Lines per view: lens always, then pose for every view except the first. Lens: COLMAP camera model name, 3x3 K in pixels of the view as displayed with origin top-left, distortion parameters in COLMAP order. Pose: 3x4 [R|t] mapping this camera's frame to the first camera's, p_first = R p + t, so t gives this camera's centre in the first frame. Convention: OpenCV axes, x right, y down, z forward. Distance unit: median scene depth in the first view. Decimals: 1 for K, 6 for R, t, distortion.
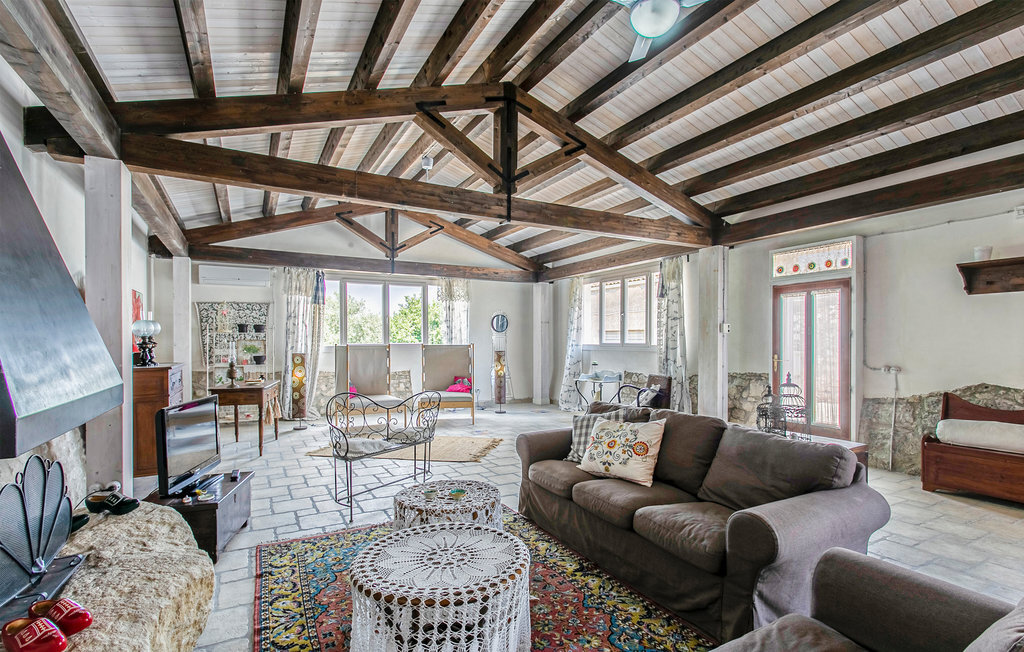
lens RADIAL K [[489.2, 0, 507.4], [0, 489.2, 345.0], [0, 0, 1]] dist [-0.003737, 0.001811]
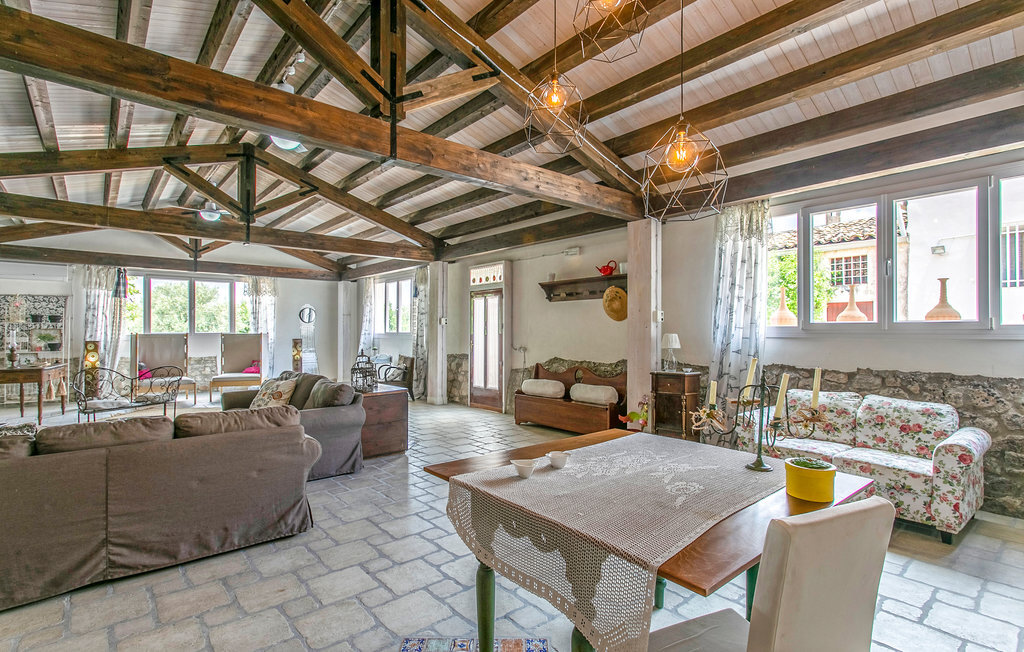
lens RADIAL K [[489.2, 0, 507.6], [0, 489.2, 325.2], [0, 0, 1]] dist [-0.003737, 0.001811]
pose [[0.977976, 0.004046, 0.208677, 0.291734], [0.000059, 0.999807, -0.019658, 0.003047], [-0.208716, 0.019238, 0.977787, -0.331622]]
